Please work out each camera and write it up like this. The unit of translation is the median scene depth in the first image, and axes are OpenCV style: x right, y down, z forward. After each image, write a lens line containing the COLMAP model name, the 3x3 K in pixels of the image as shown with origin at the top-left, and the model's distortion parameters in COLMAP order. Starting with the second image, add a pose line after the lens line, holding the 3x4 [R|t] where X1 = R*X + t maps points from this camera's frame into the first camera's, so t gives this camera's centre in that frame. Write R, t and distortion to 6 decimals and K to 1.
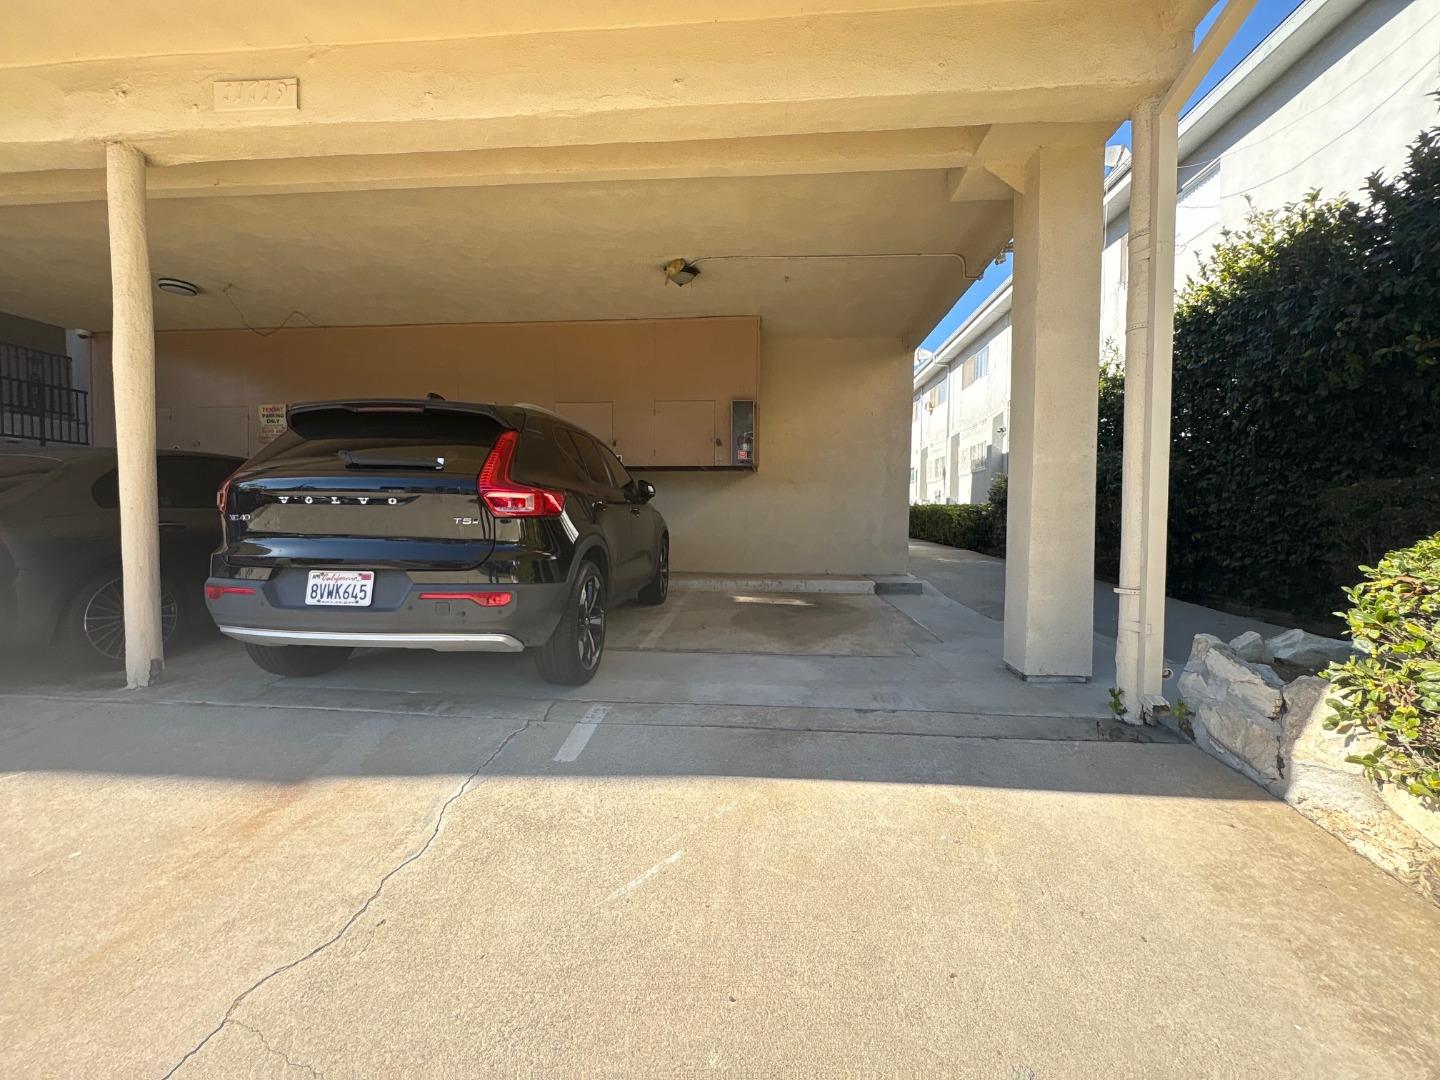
lens RADIAL K [[656.3, 0, 724.7], [0, 656.3, 539.5], [0, 0, 1]] dist [-0.001772, -0.000642]
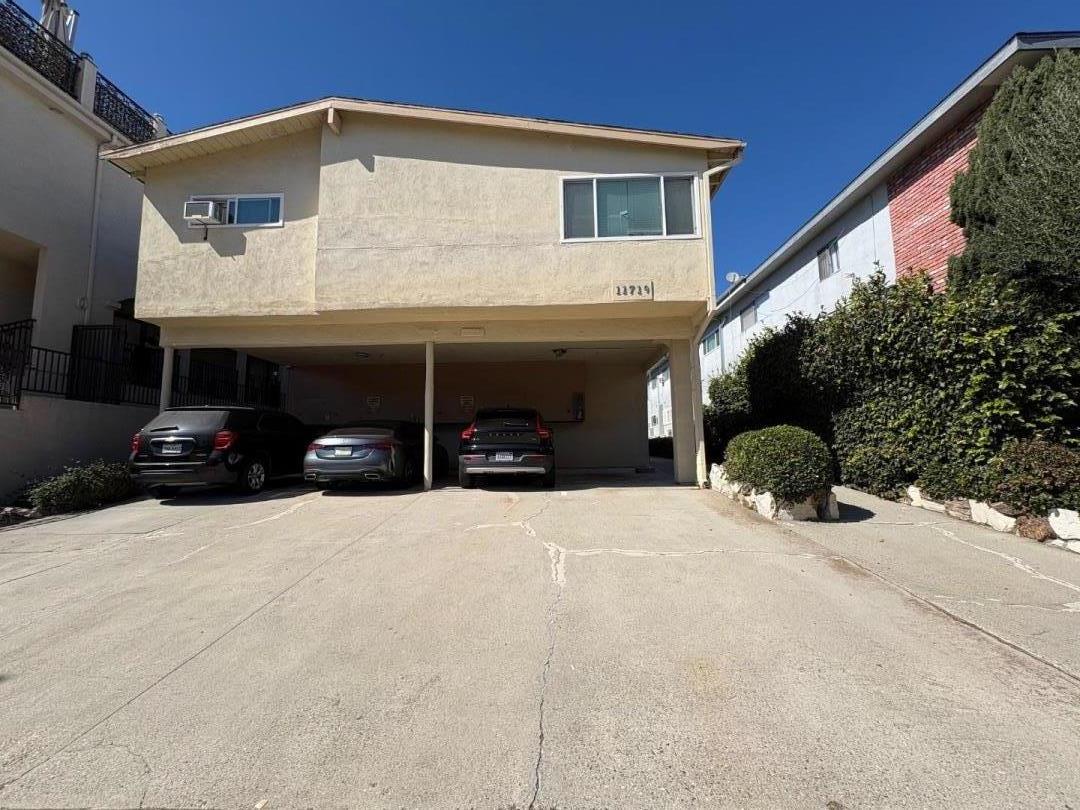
lens RADIAL K [[492.2, 0, 543.5], [0, 492.2, 404.6], [0, 0, 1]] dist [-0.001772, -0.000642]
pose [[0.998049, -0.003243, 0.062356, -0.233946], [0.011405, 0.991318, -0.130994, 0.076237], [-0.061389, 0.131449, 0.989420, -0.905231]]
